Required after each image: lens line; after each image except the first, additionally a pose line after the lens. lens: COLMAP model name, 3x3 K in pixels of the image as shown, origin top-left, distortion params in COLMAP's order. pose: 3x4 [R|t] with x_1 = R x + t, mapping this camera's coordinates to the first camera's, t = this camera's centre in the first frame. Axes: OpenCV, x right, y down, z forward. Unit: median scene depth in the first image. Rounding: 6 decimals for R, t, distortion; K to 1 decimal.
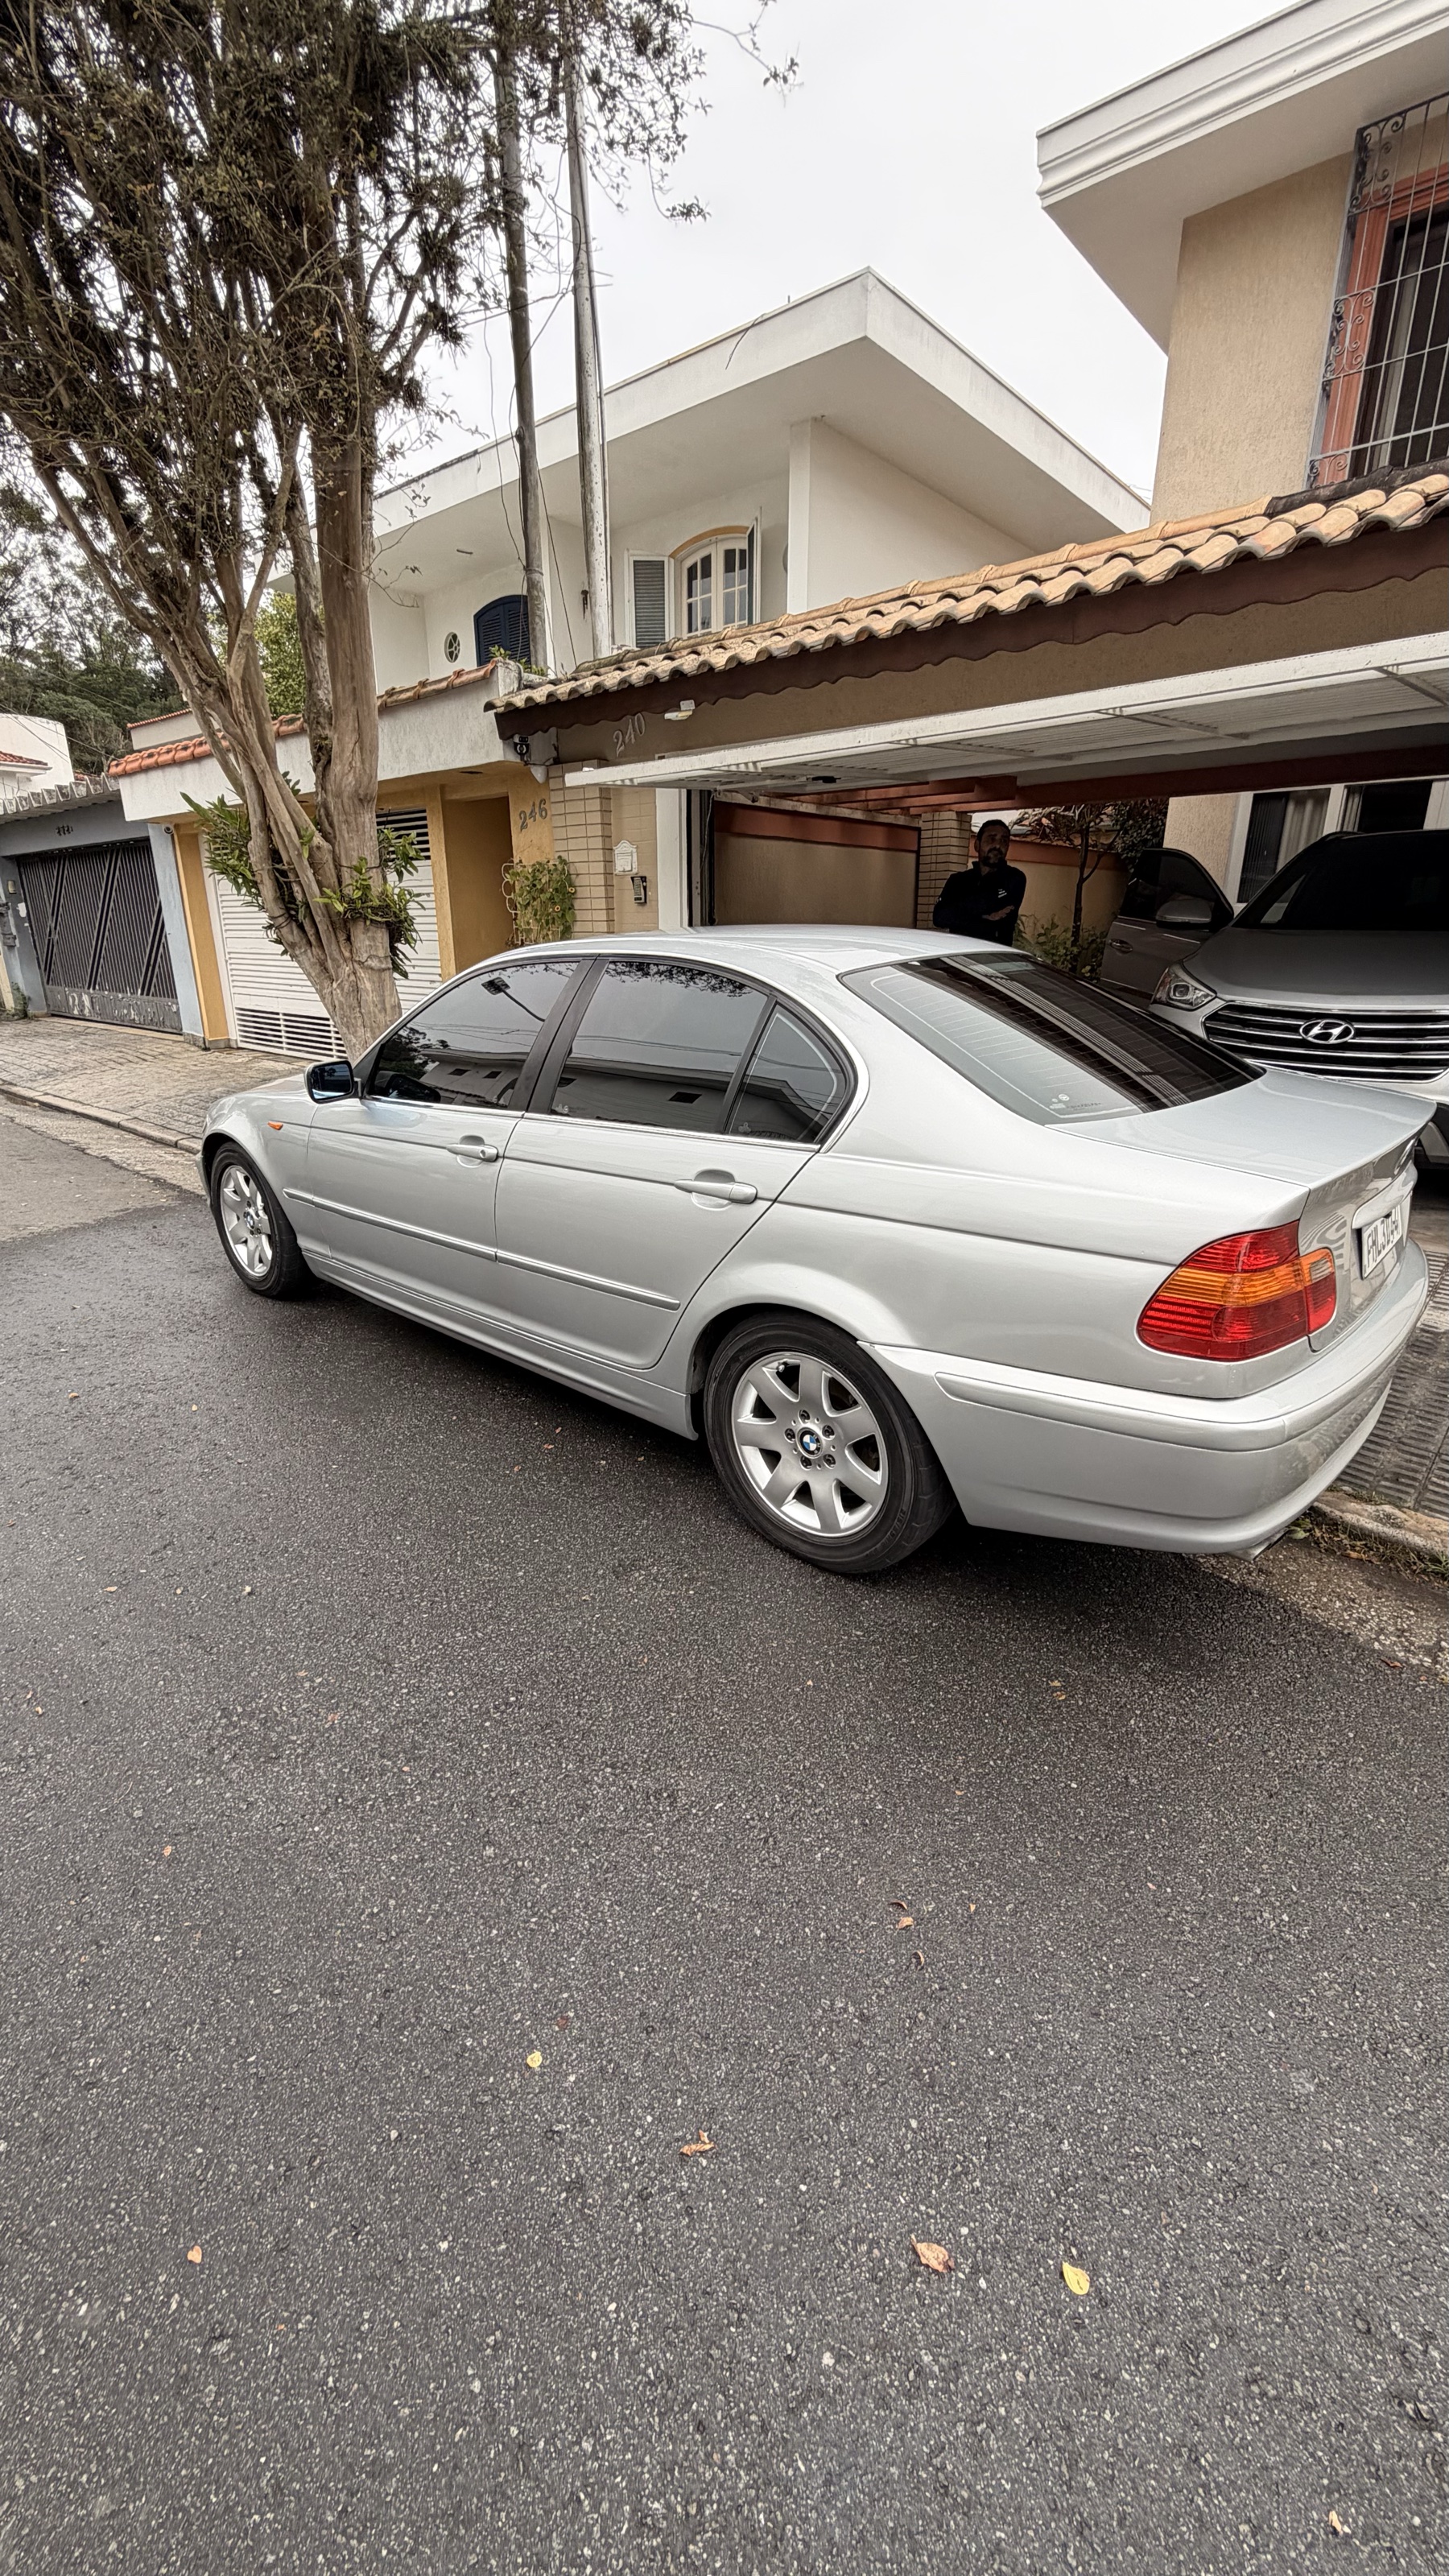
lens RADIAL K [[1022.2, 0, 724.5], [0, 1022.2, 1288.0], [0, 0, 1]] dist [0.000365, -0.000643]
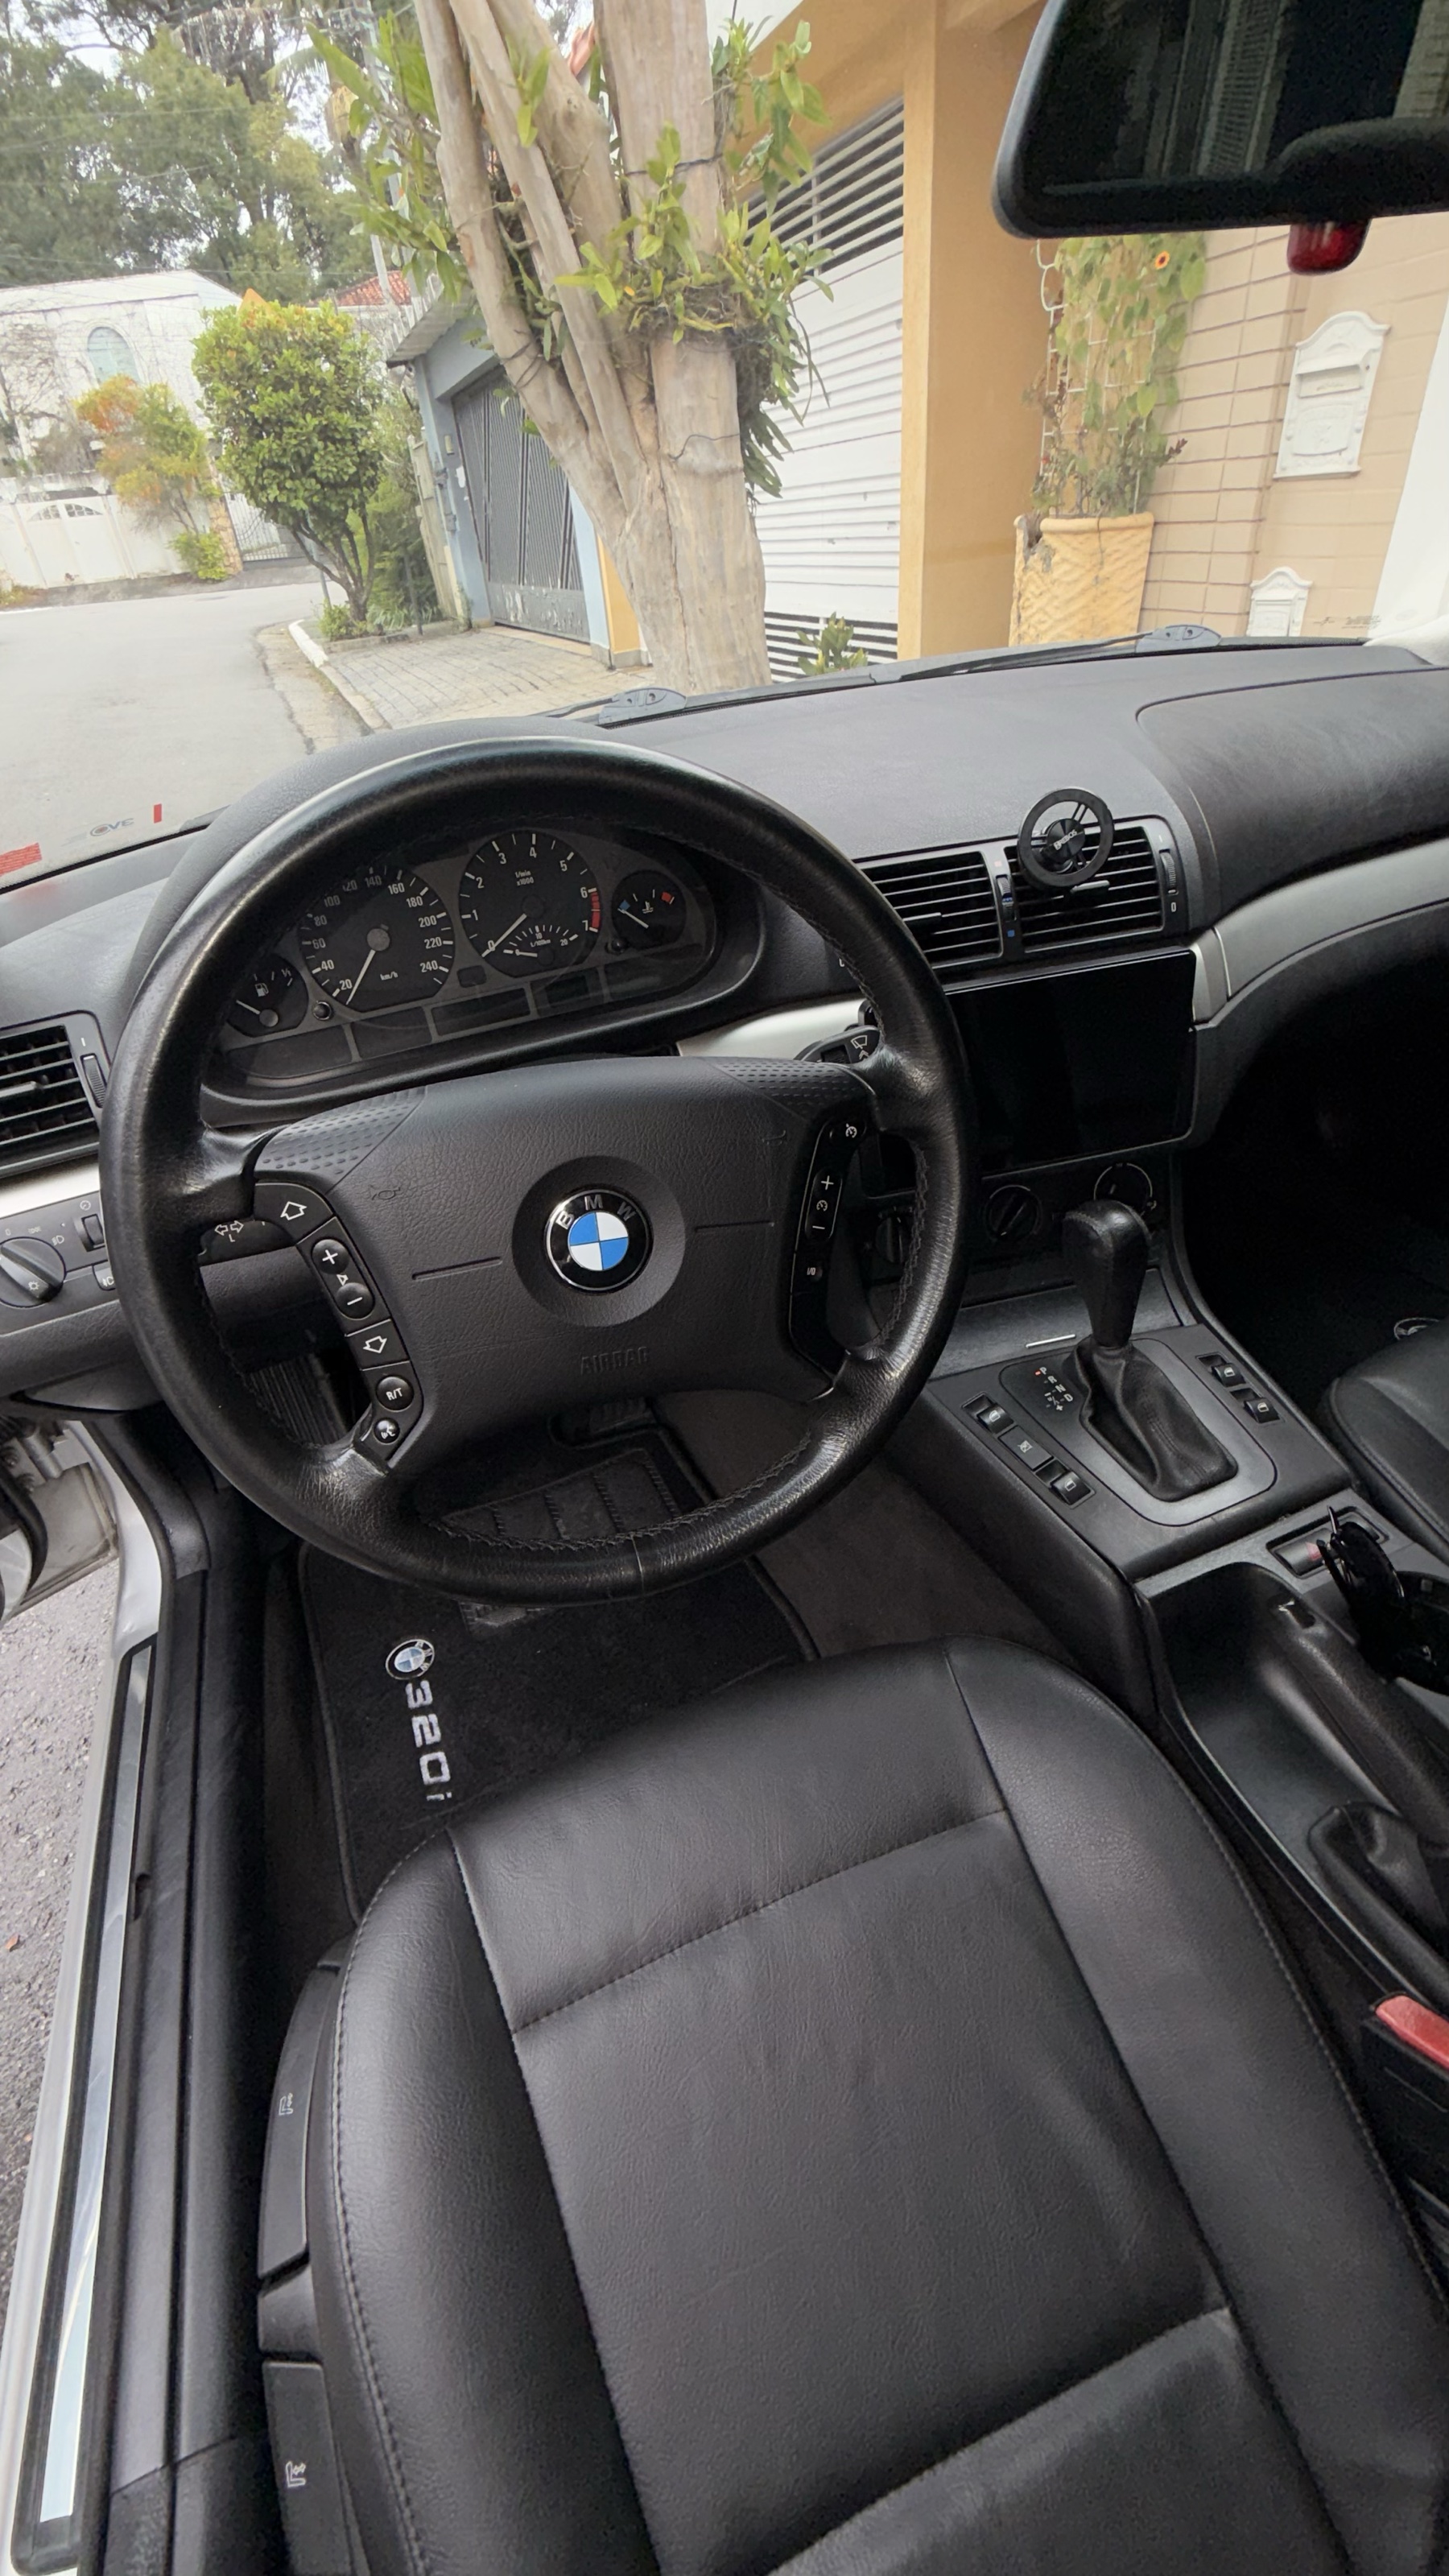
lens RADIAL K [[1022.2, 0, 724.5], [0, 1022.2, 1288.0], [0, 0, 1]] dist [0.000365, -0.000643]
pose [[0.886255, 0.217459, -0.408978, -0.073308], [-0.071897, 0.936827, 0.342323, -0.132373], [0.457583, -0.273981, 0.845903, 0.529730]]
